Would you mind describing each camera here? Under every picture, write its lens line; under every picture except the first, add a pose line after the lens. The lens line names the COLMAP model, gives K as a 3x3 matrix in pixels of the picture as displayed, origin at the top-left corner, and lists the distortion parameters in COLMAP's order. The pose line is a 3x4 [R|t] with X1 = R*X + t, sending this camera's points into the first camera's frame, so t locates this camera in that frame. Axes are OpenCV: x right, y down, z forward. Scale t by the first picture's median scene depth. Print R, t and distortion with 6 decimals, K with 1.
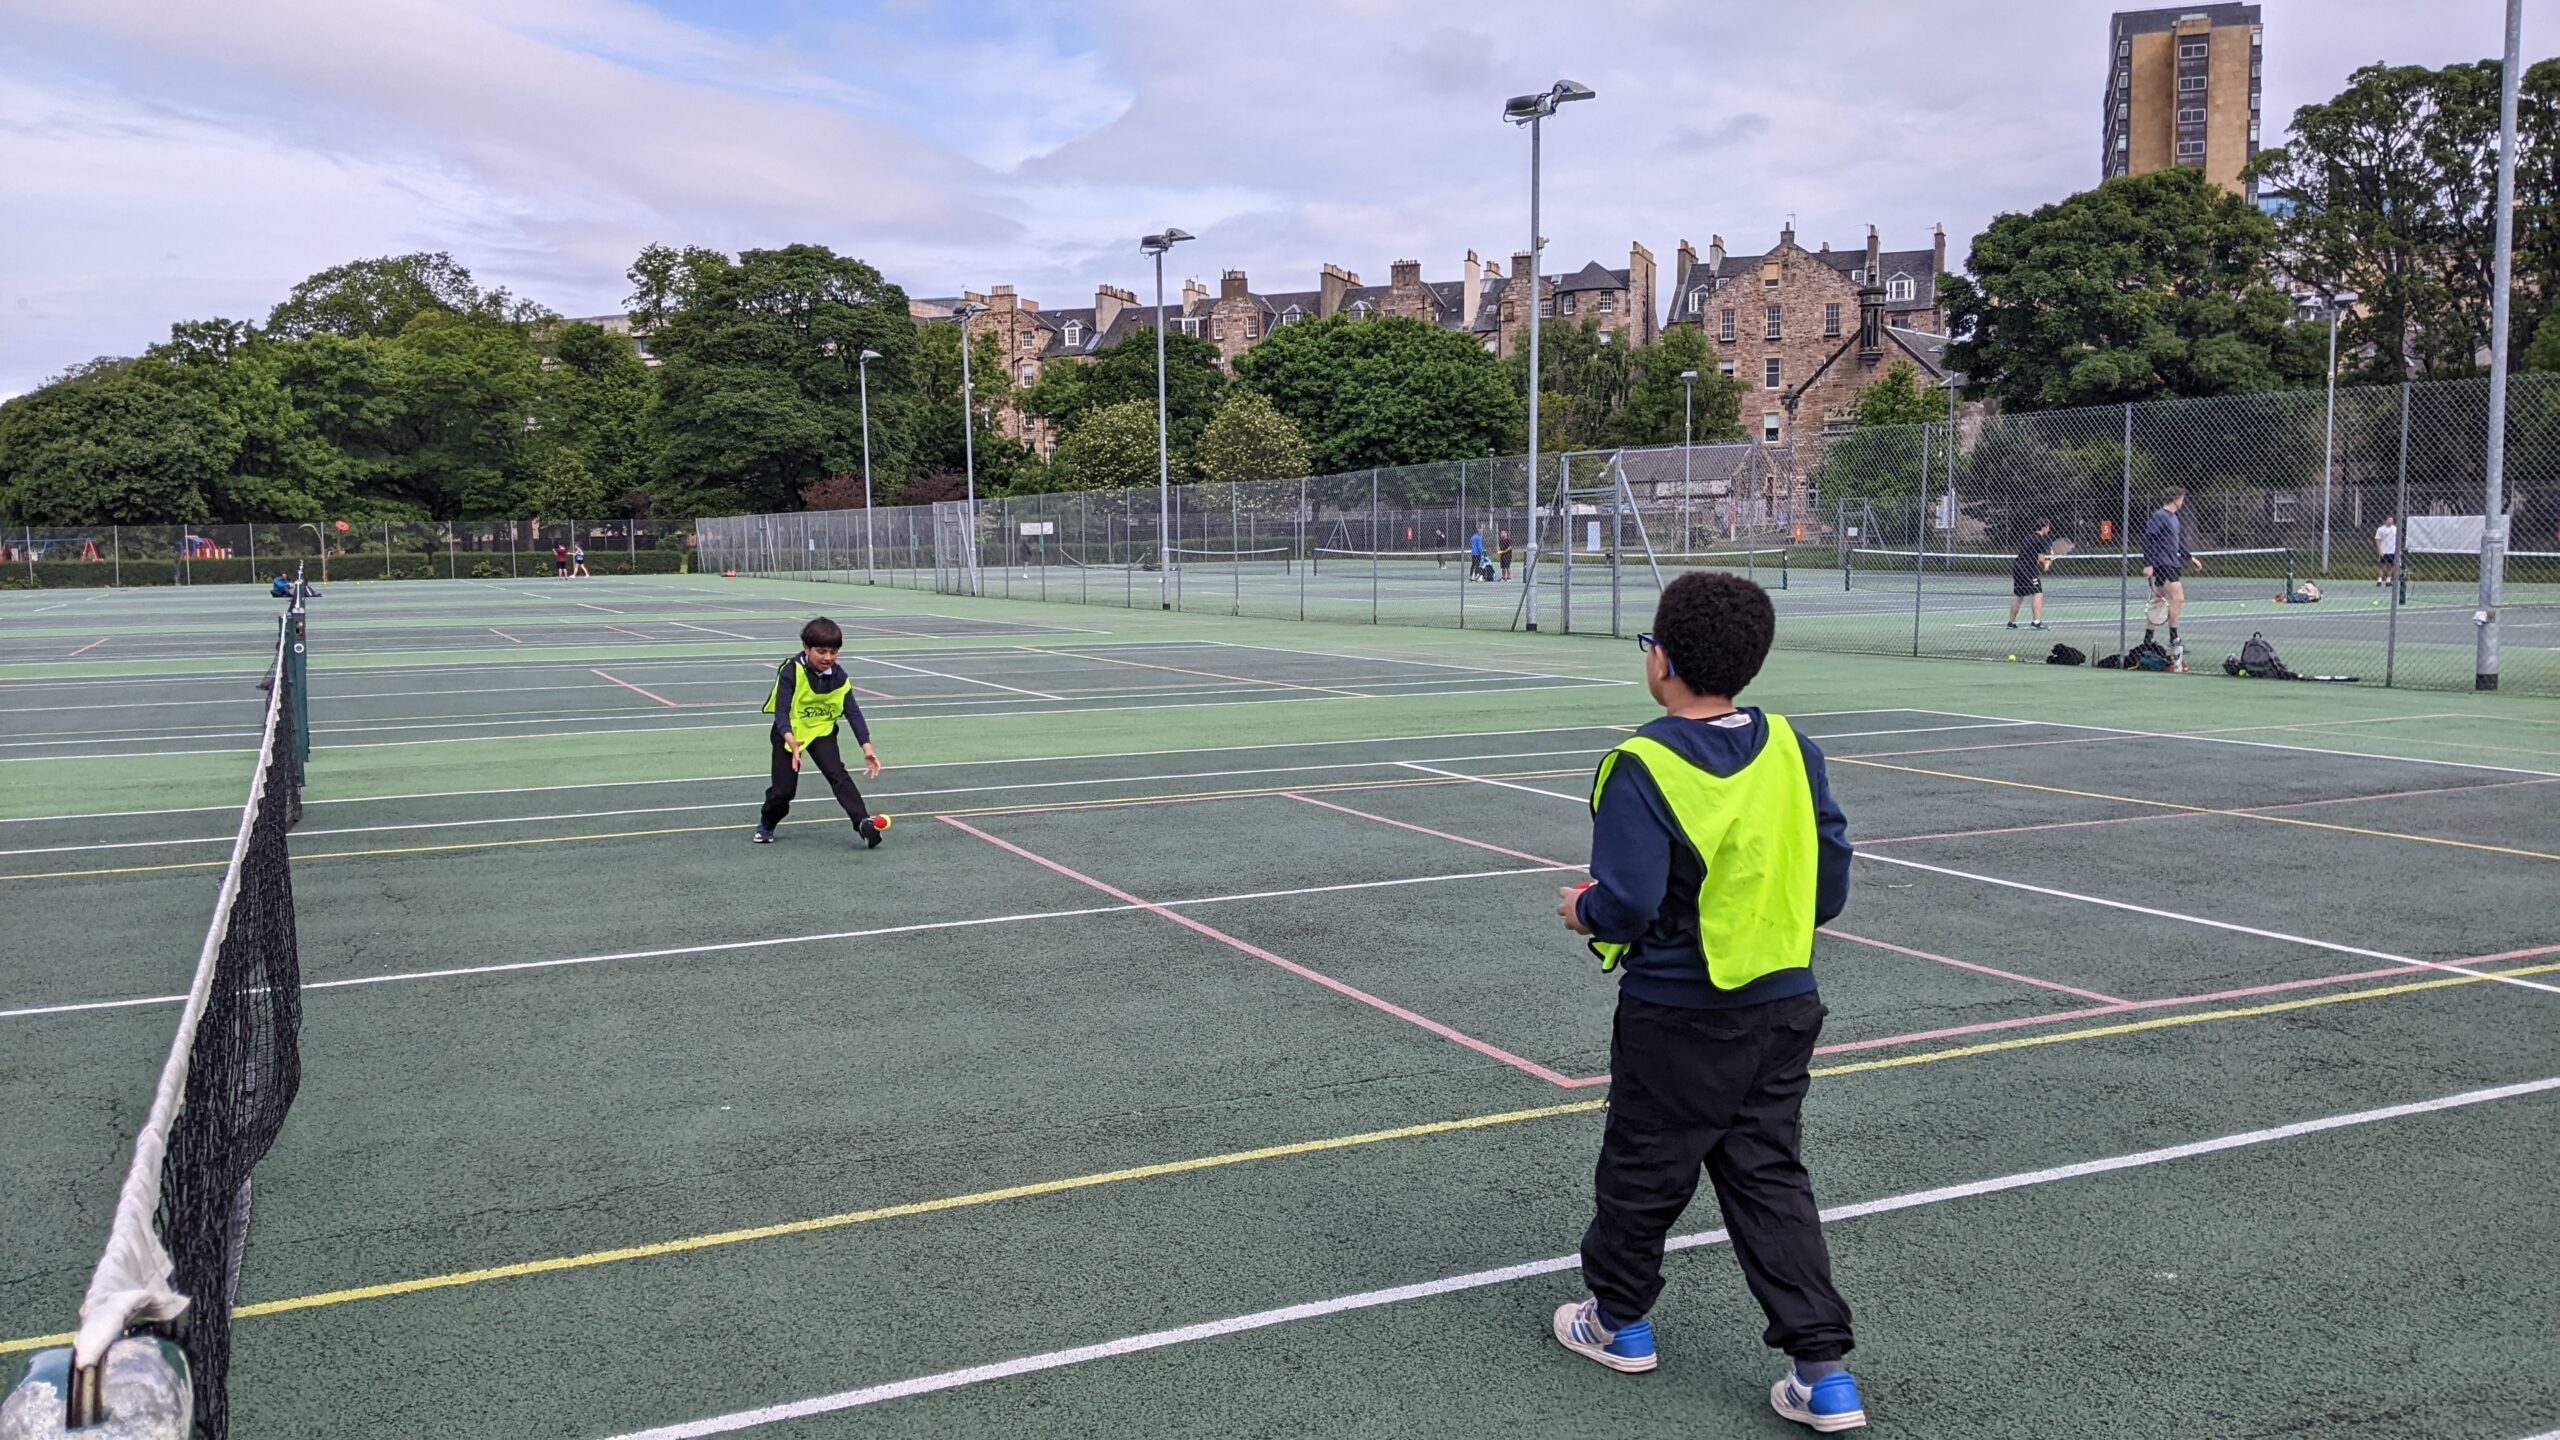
lens RADIAL K [[2030.4, 0, 1283.9], [0, 2030.4, 744.0], [0, 0, 1]] dist [0.081155, -0.131935]
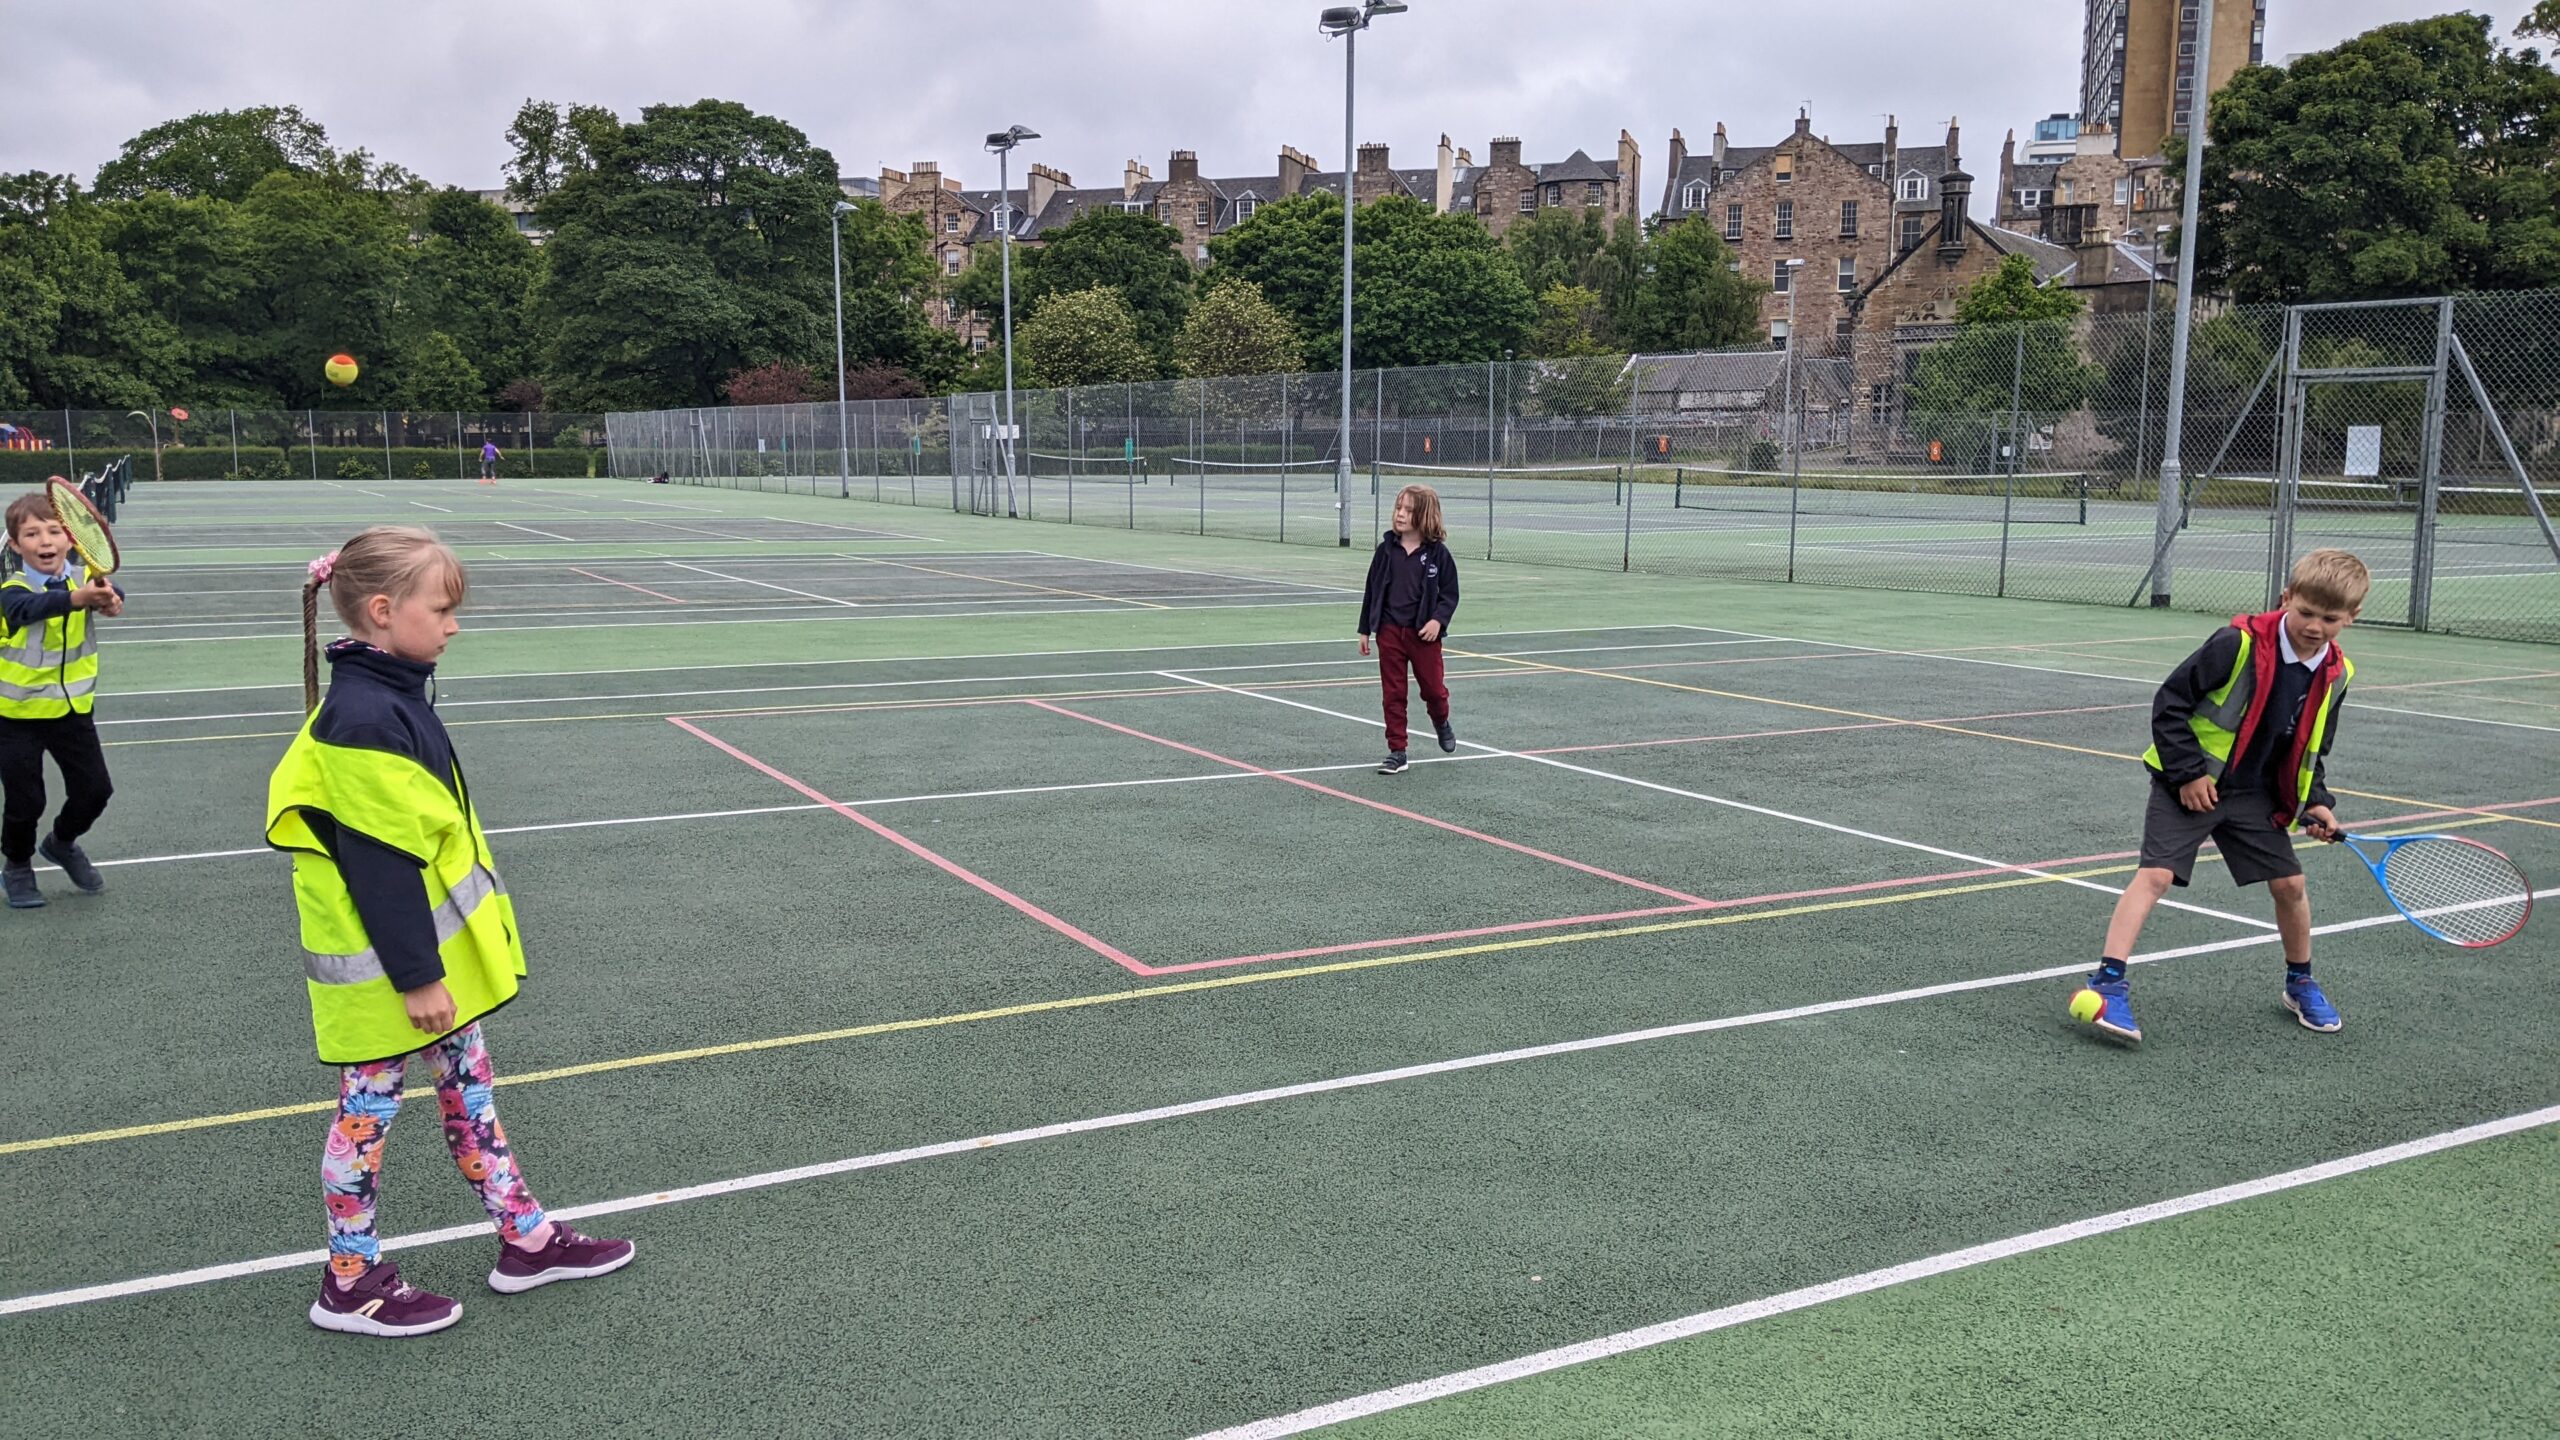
lens RADIAL K [[2008.5, 0, 1274.6], [0, 2008.5, 771.2], [0, 0, 1]] dist [0.060775, -0.107365]
pose [[0.998076, 0.007395, 0.061568, -0.046018], [-0.010927, 0.998301, 0.057239, -0.009343], [-0.061040, -0.057801, 0.996460, 0.102612]]
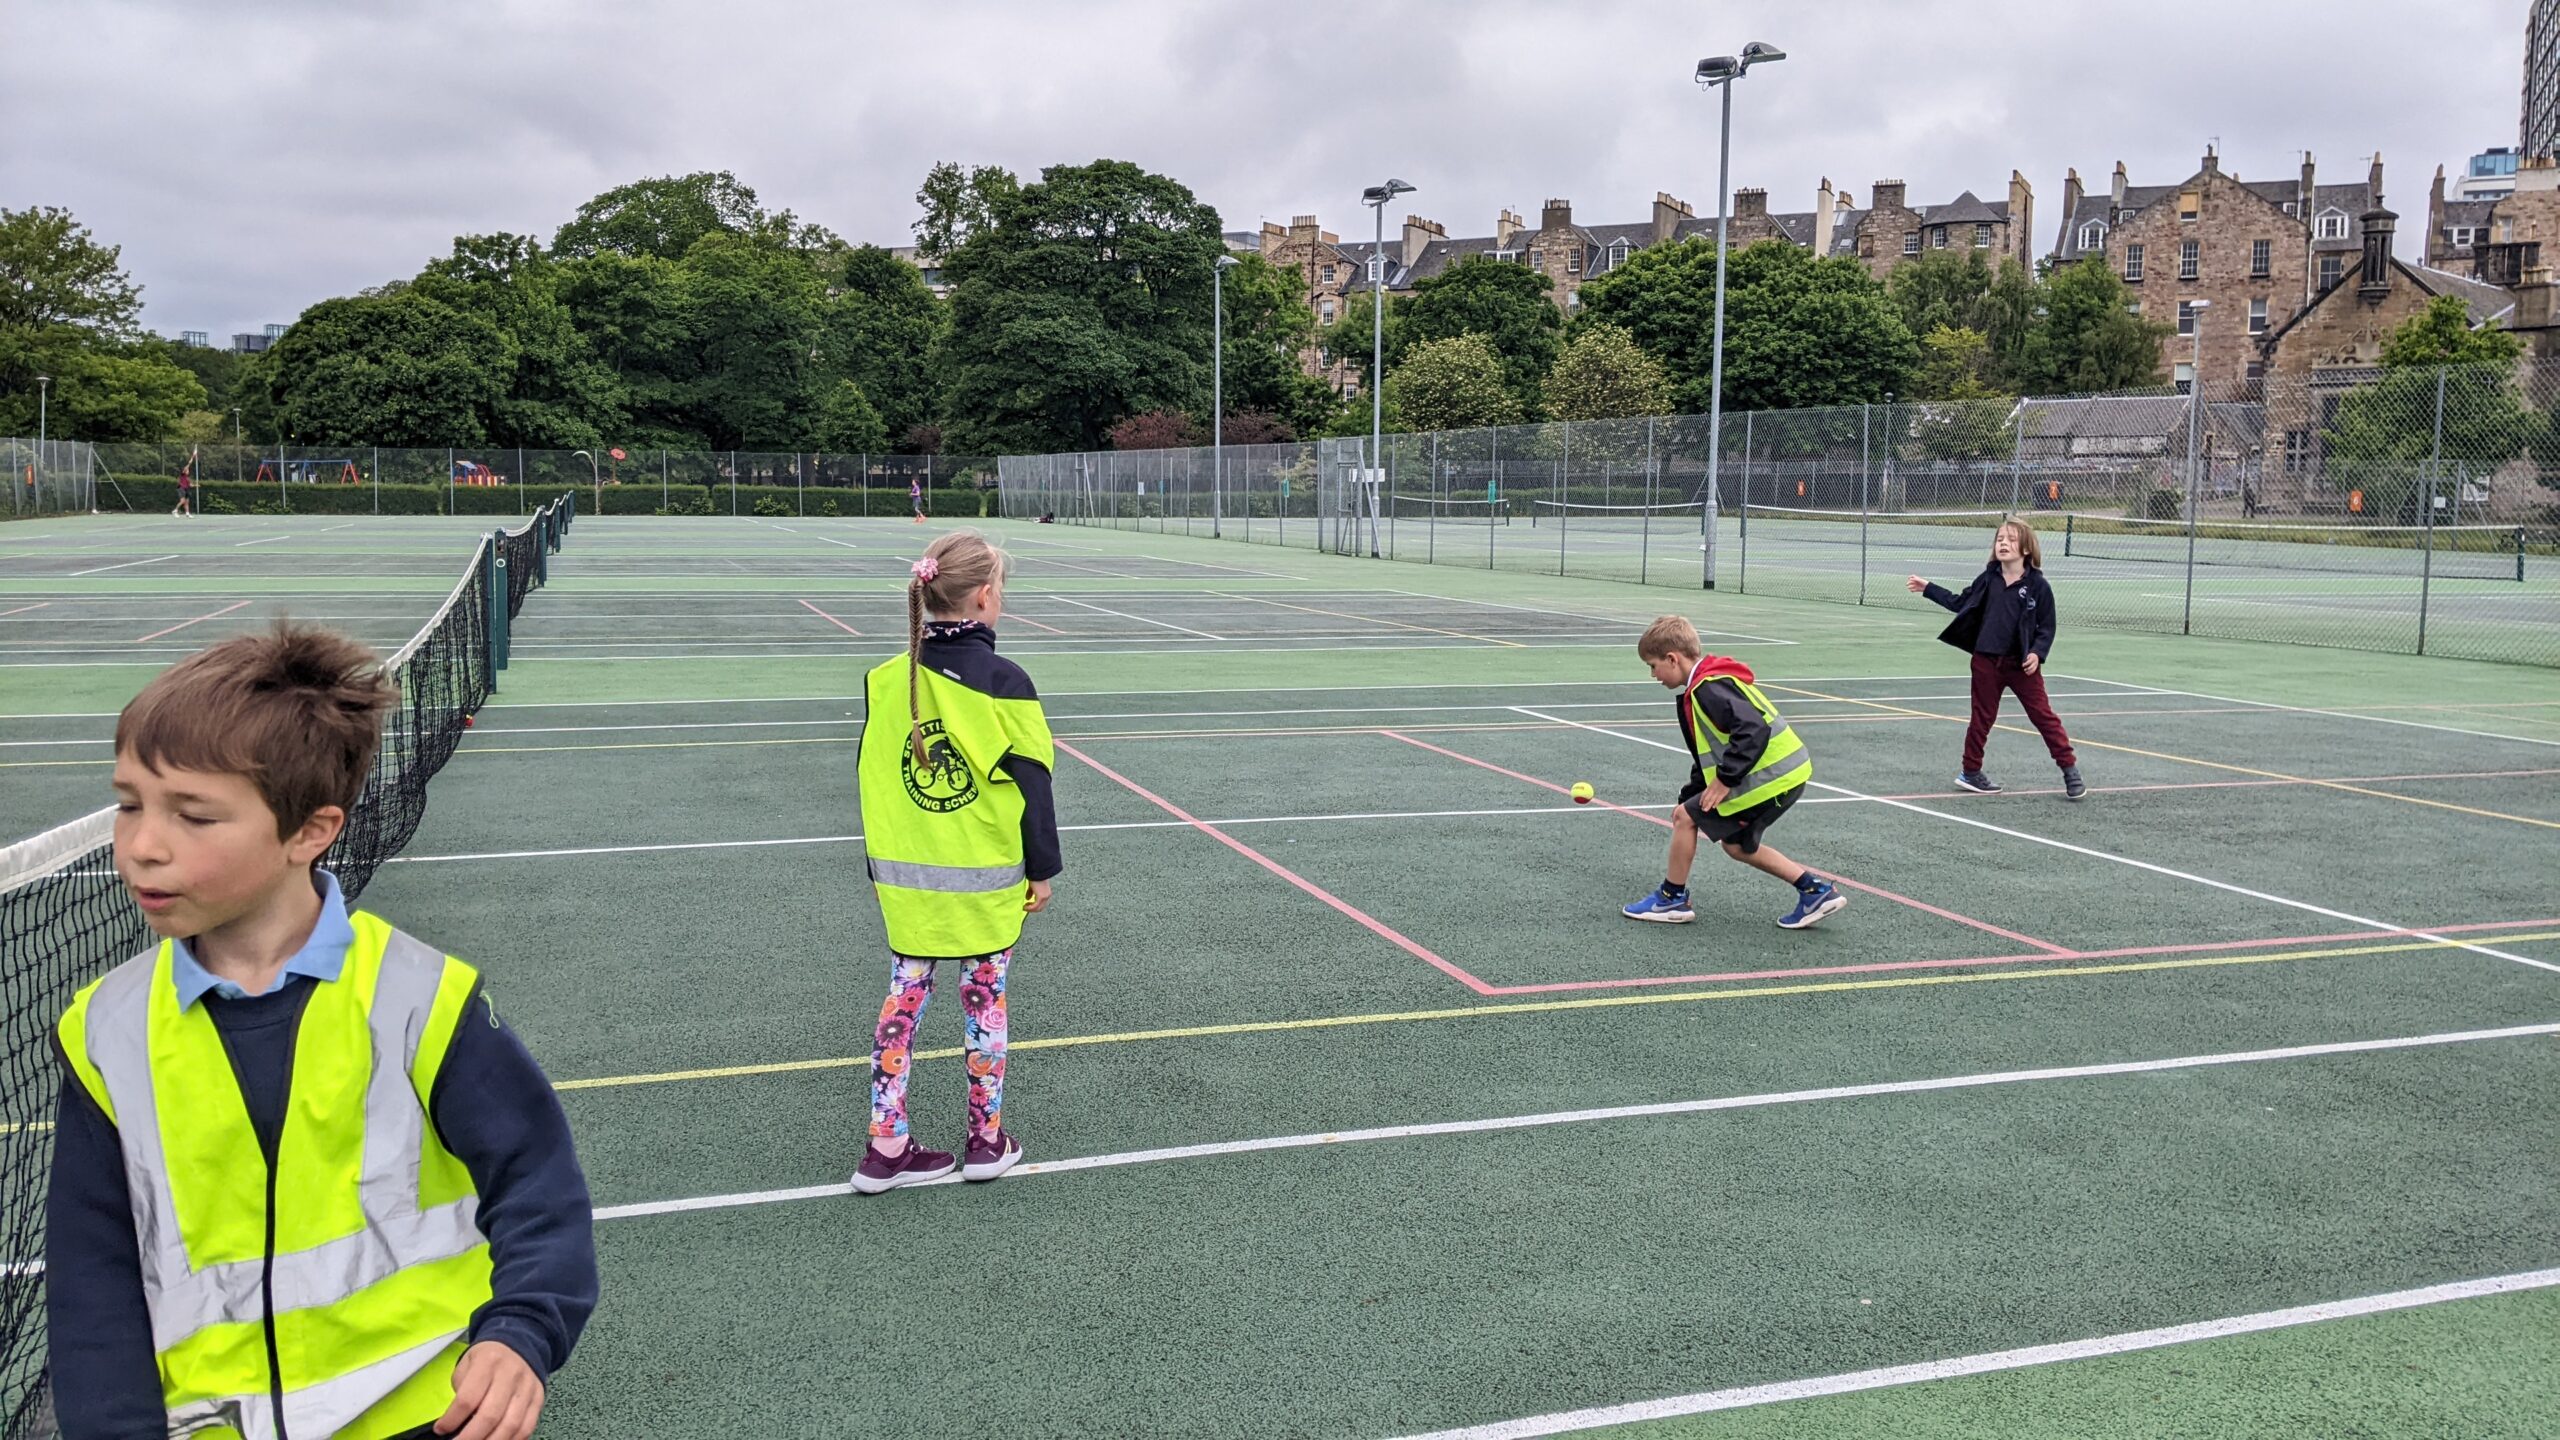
lens RADIAL K [[2014.0, 0, 1306.1], [0, 2014.0, 693.2], [0, 0, 1]] dist [0.094973, -0.203308]
pose [[0.994288, 0.034839, -0.100881, -0.045794], [-0.034902, 0.999390, 0.001140, -0.008957], [0.100859, 0.002388, 0.994898, 0.100460]]
